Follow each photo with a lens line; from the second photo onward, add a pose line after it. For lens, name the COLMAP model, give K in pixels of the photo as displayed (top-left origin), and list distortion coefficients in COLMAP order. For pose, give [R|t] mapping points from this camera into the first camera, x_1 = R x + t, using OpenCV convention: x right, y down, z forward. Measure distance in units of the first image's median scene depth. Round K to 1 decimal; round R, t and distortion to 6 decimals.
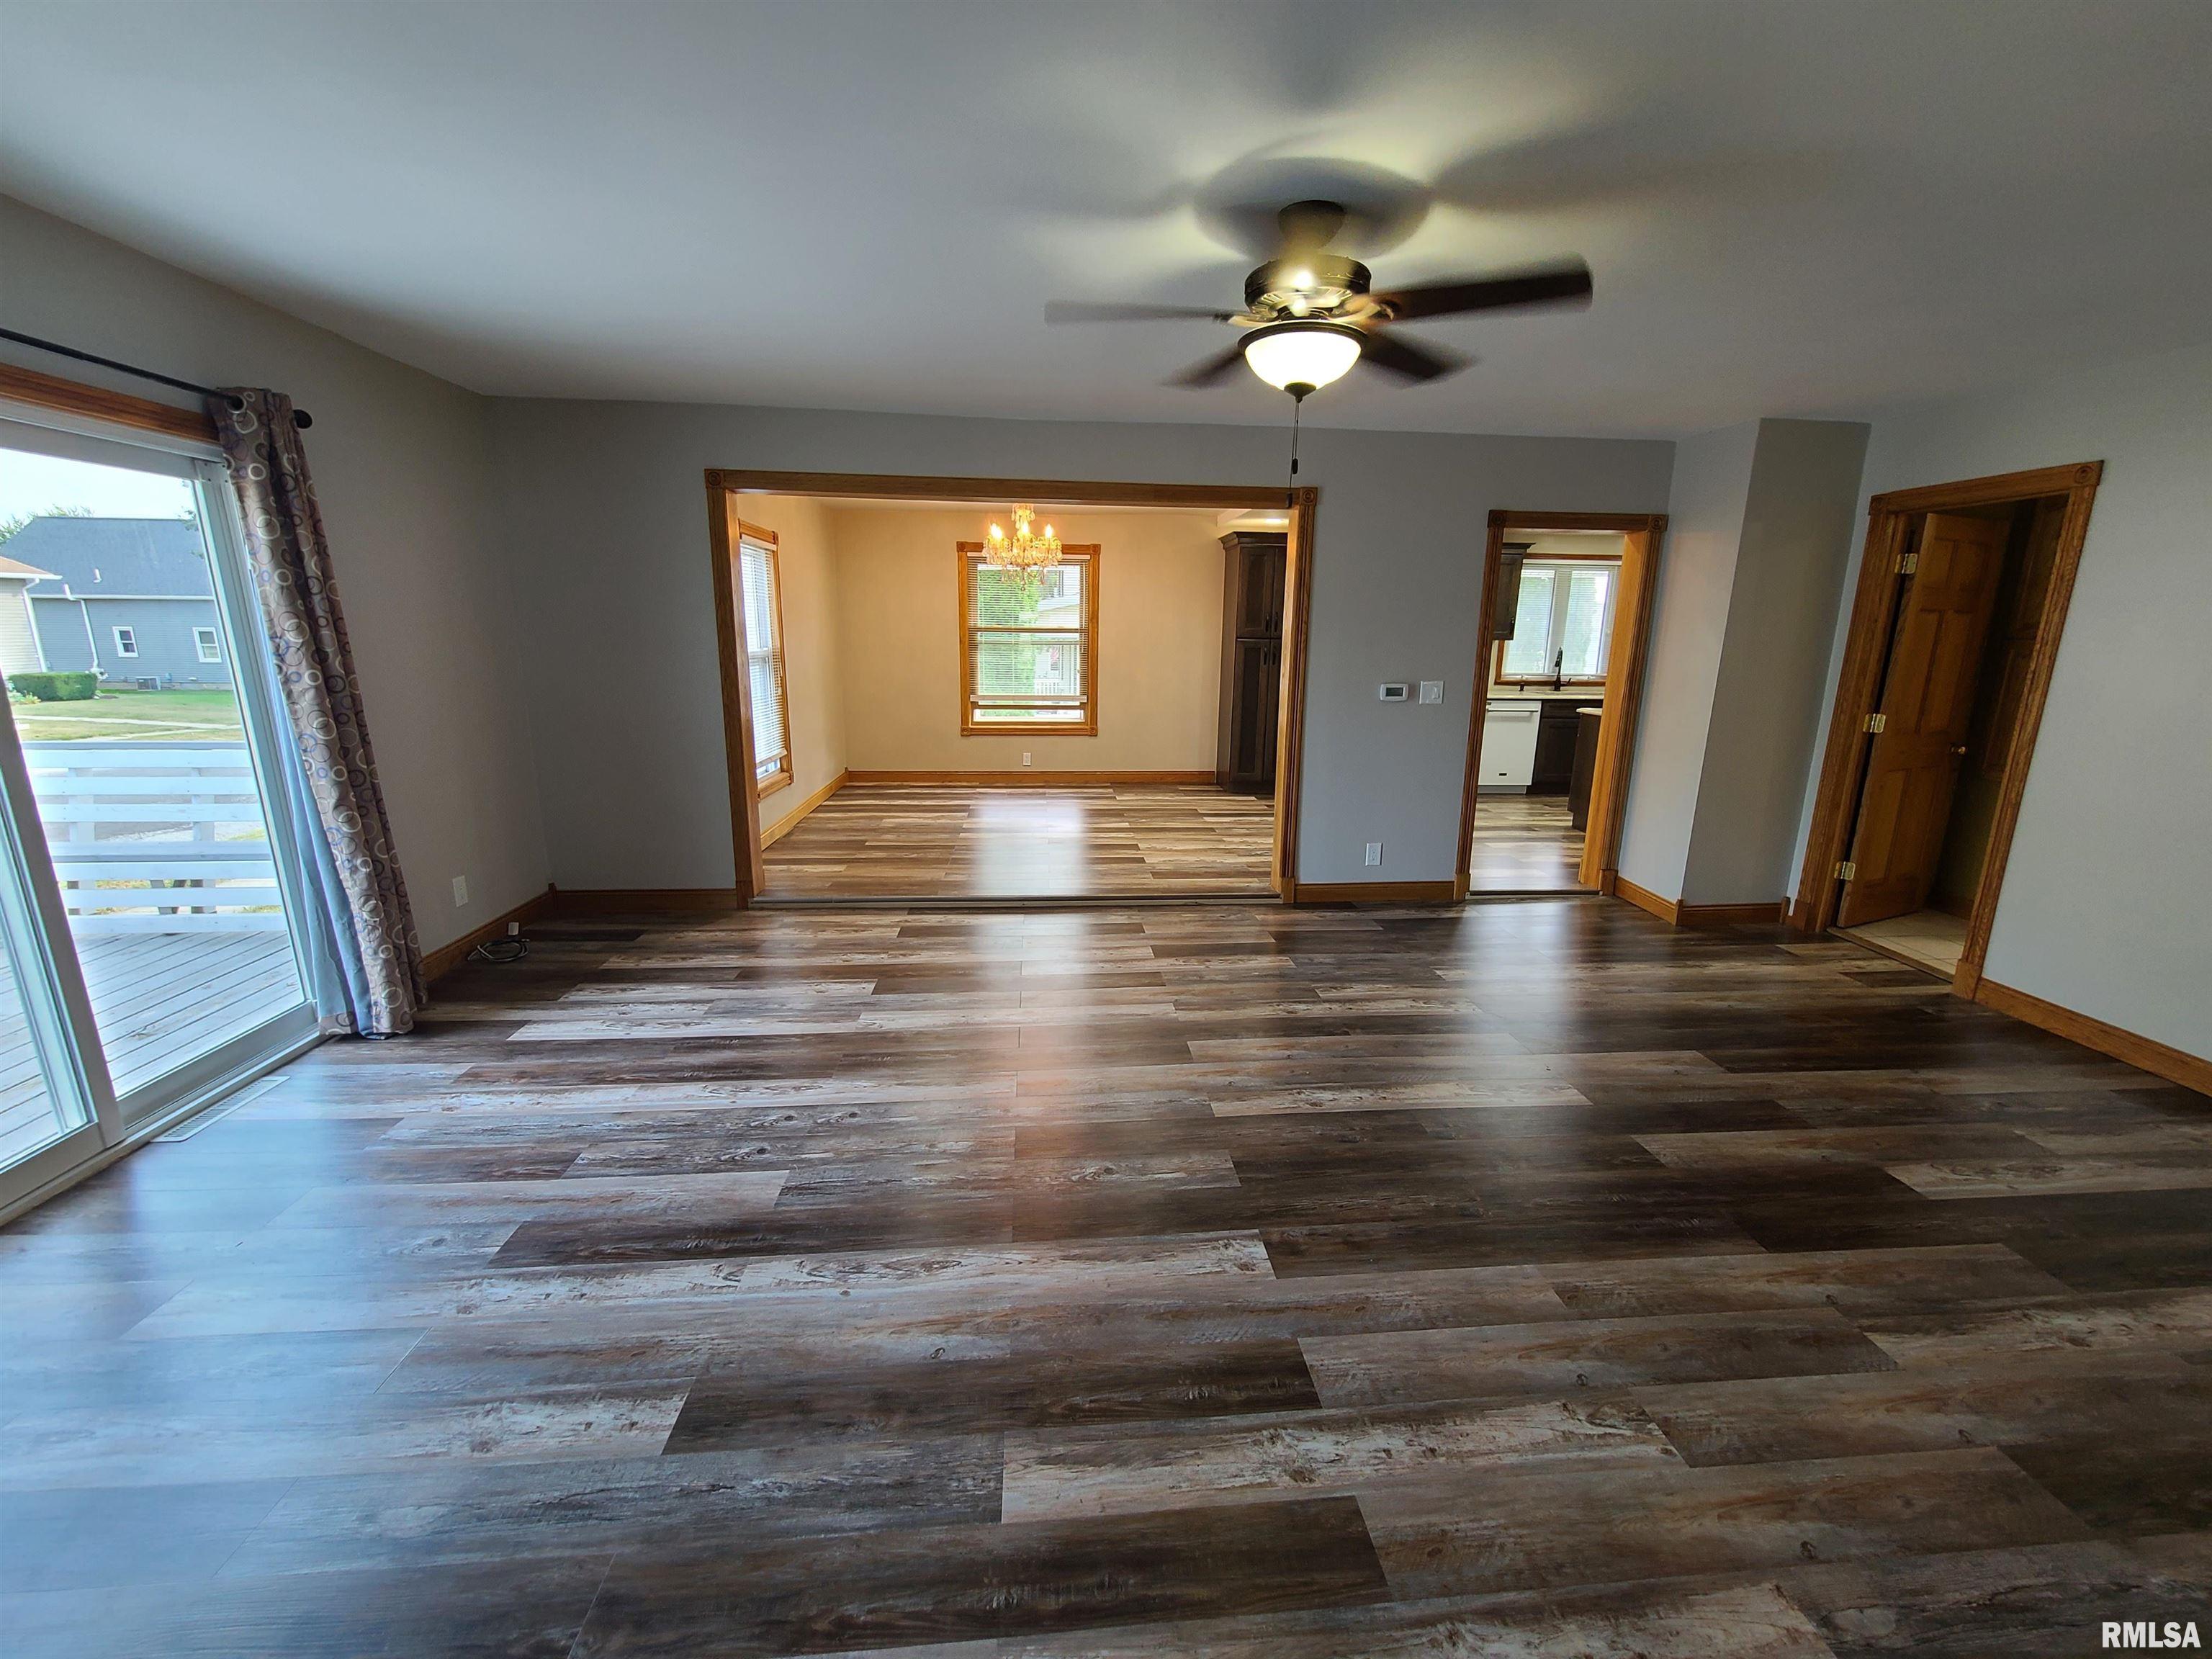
lens RADIAL K [[904.0, 0, 1117.8], [0, 904.0, 839.2], [0, 0, 1]] dist [-0.001061, -0.001087]
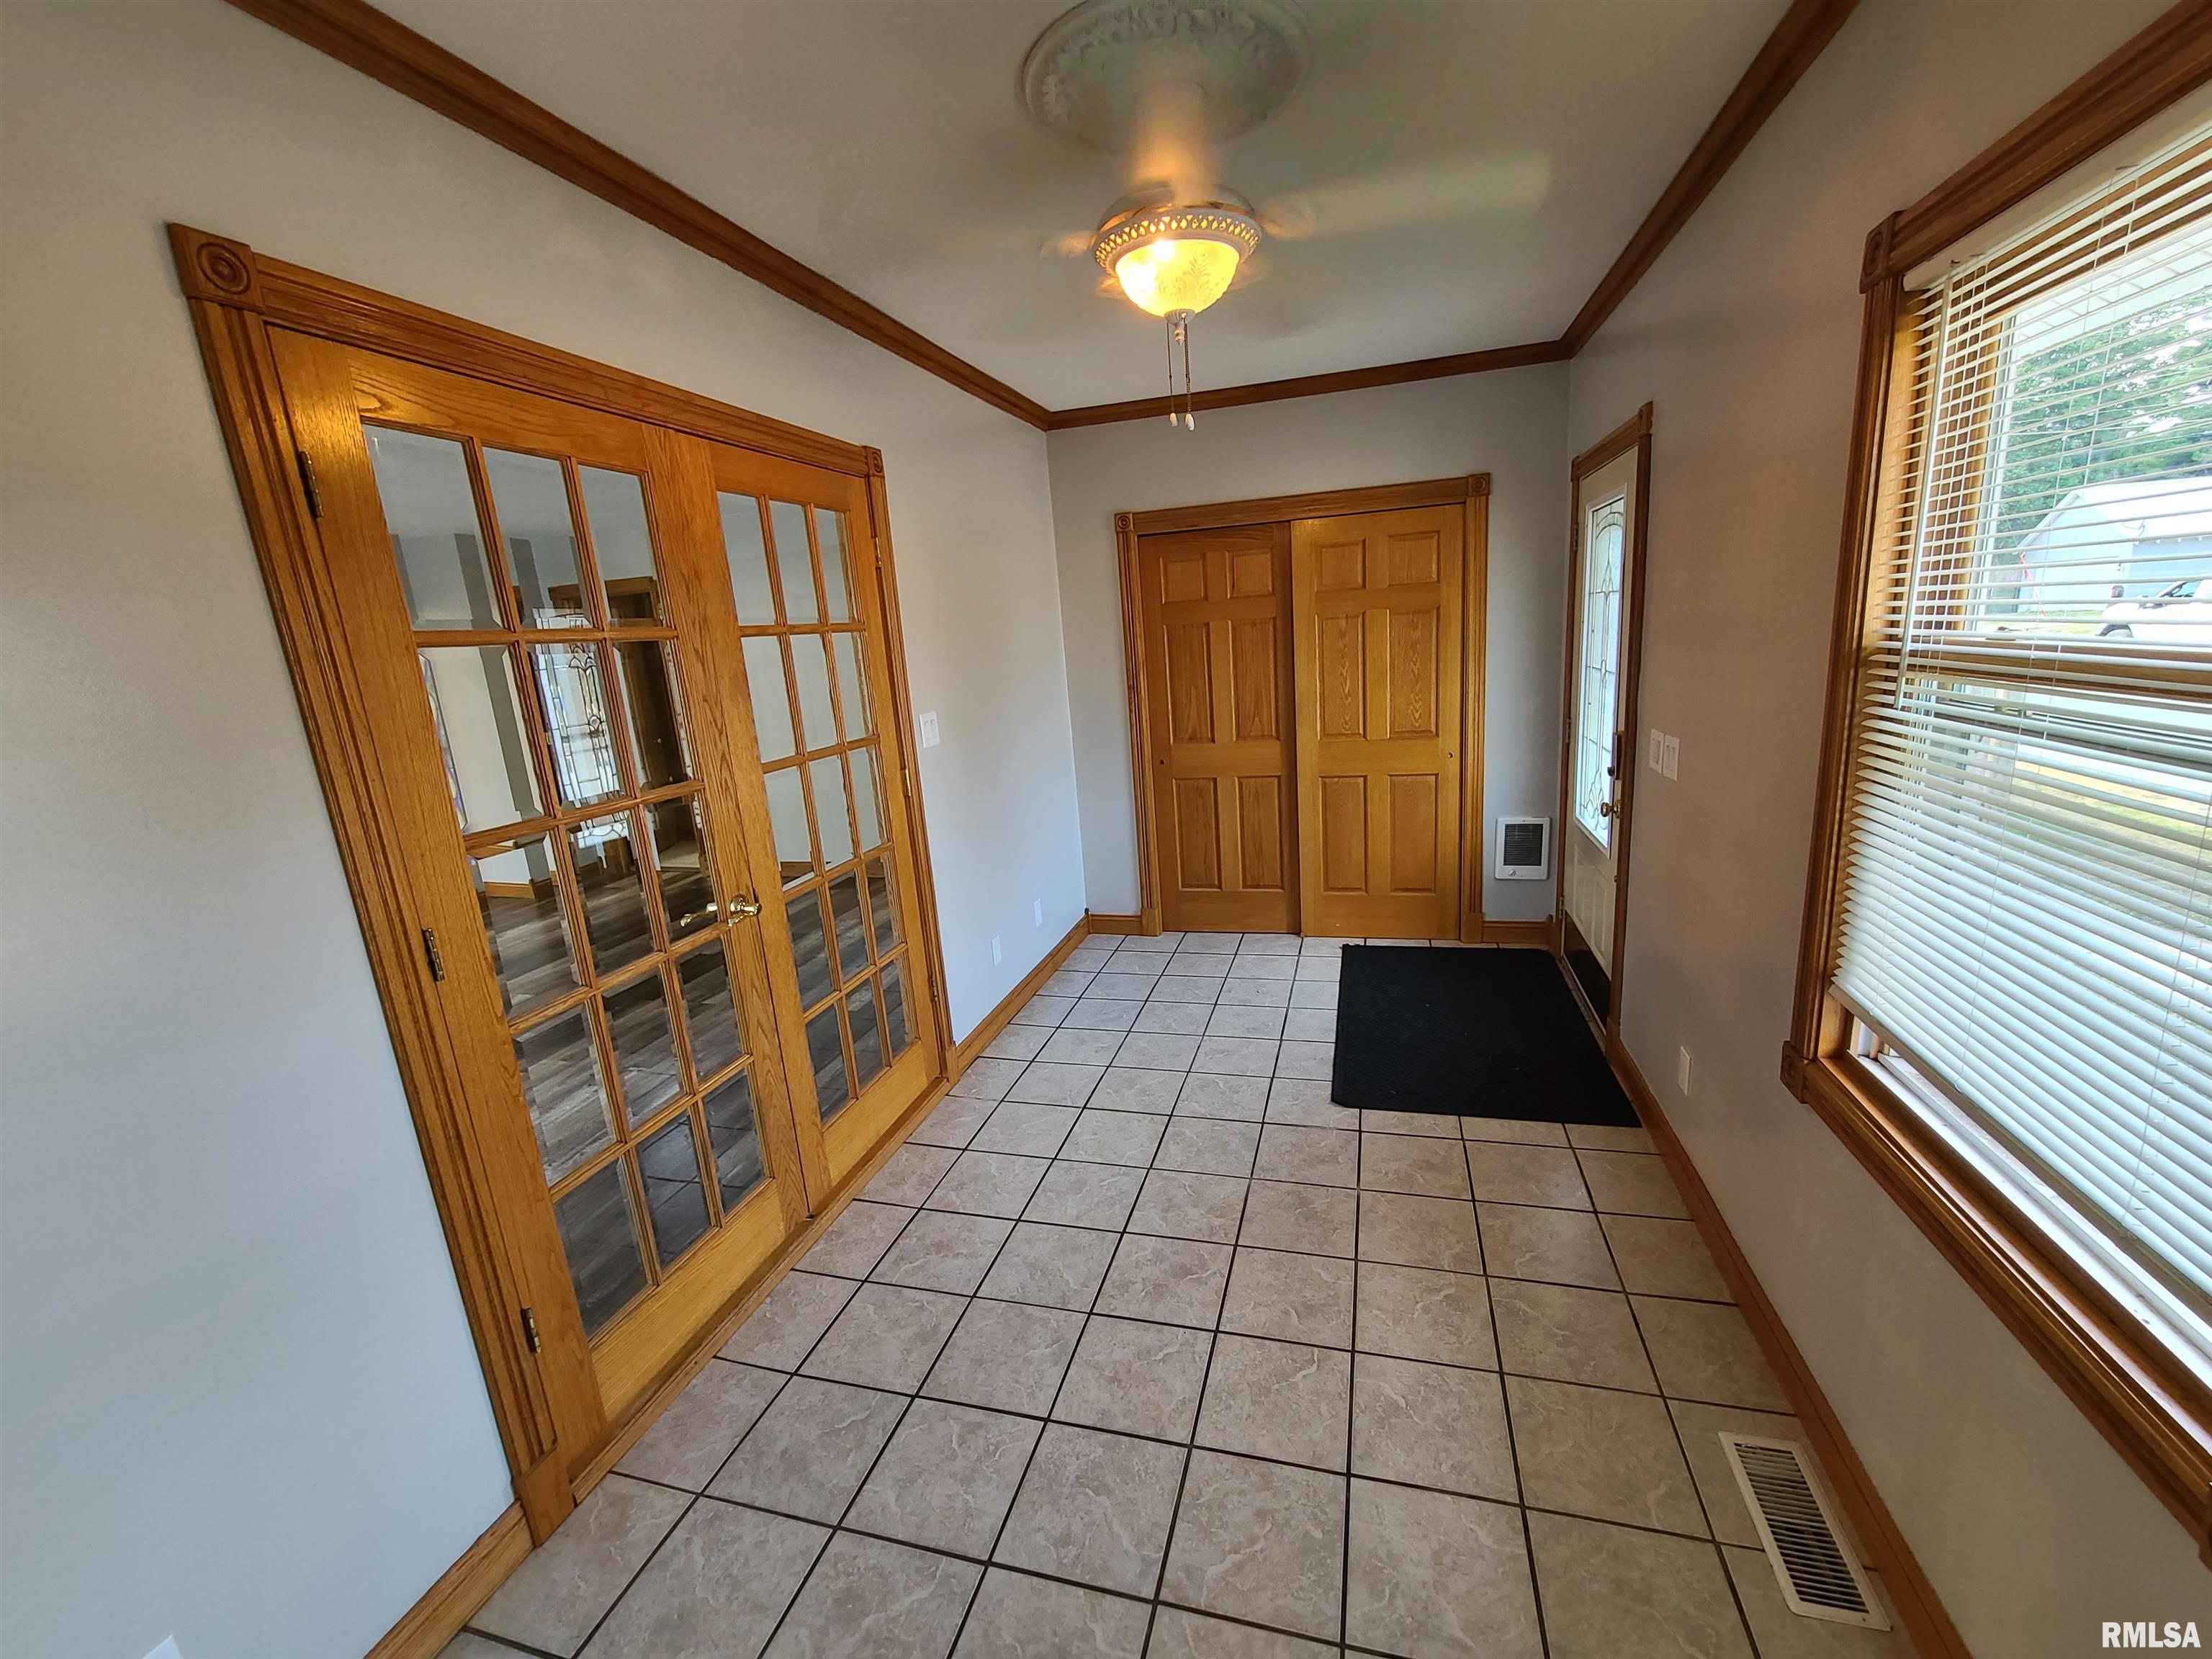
lens RADIAL K [[904.0, 0, 1113.8], [0, 904.0, 836.9], [0, 0, 1]] dist [-0.001061, -0.001087]
pose [[0.354585, -0.250403, 0.900871, -0.378963], [0.288976, 0.945653, 0.149109, 0.082166], [-0.889248, 0.207459, 0.407675, -0.477239]]
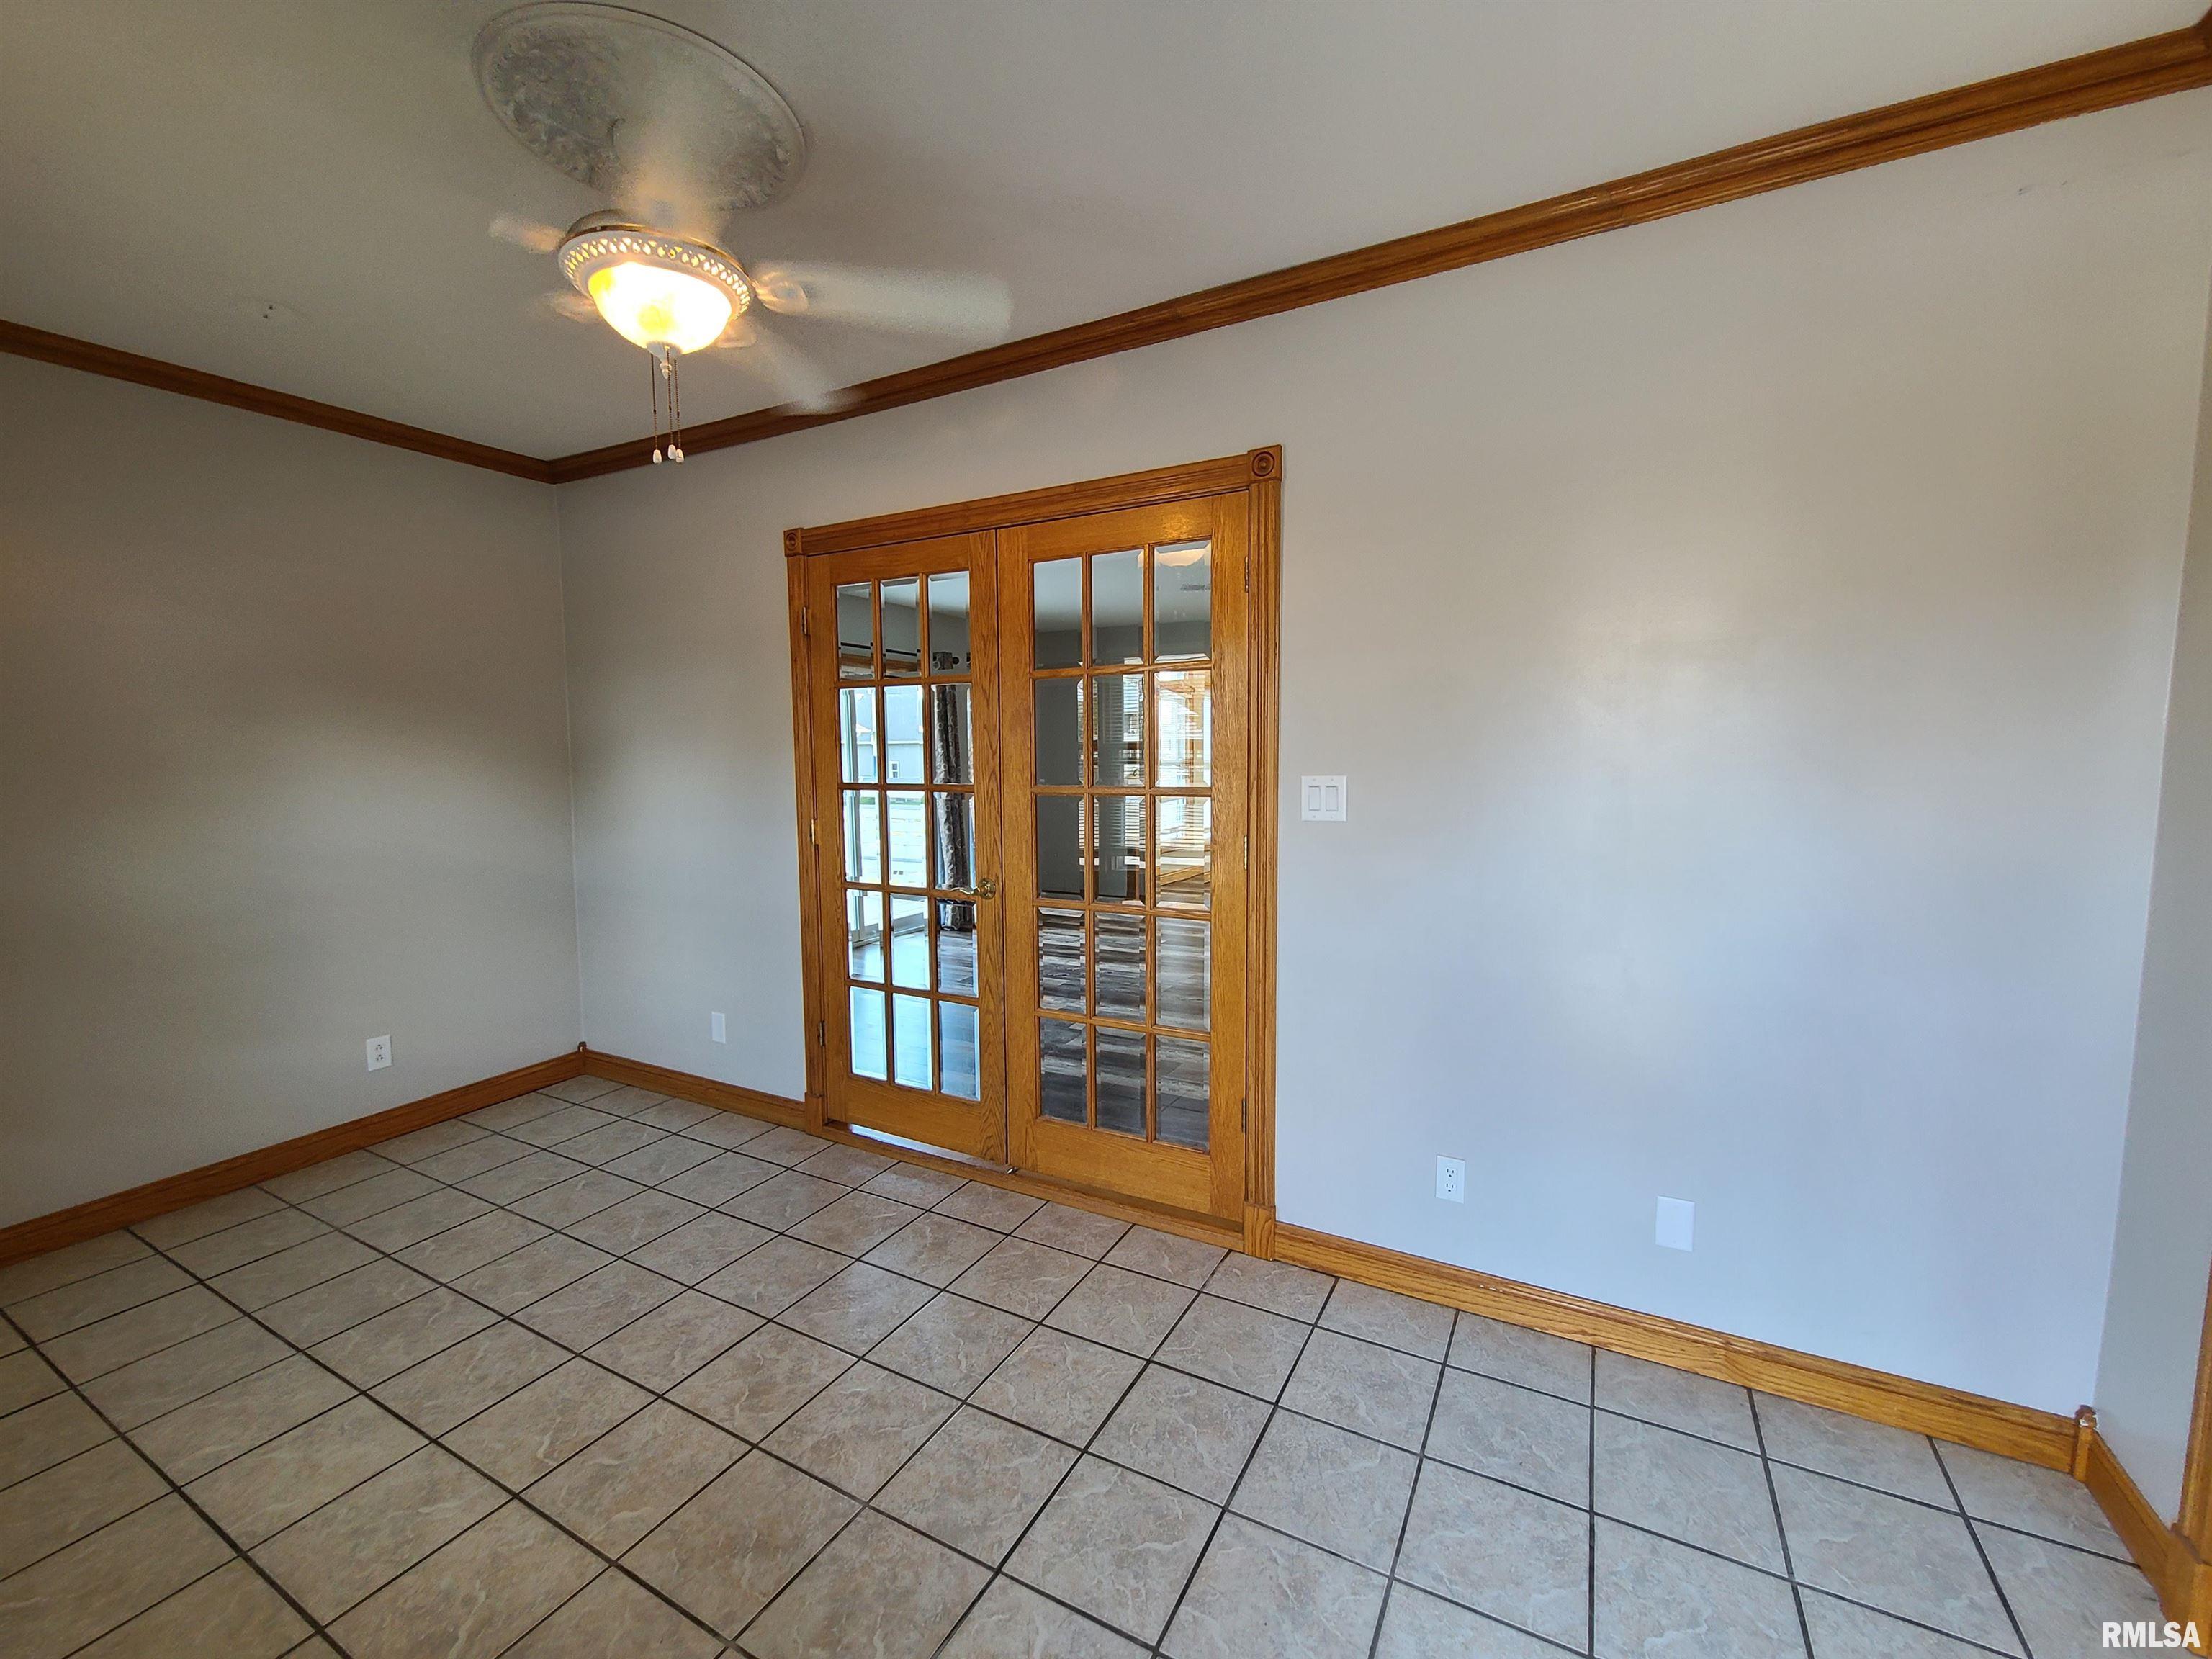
lens RADIAL K [[904.0, 0, 1110.2], [0, 904.0, 830.3], [0, 0, 1]] dist [-0.001061, -0.001087]
pose [[0.833462, 0.023675, -0.552070, 0.681903], [-0.103345, 0.988132, -0.113644, 0.182454], [0.542828, 0.151771, 0.826017, -0.604430]]
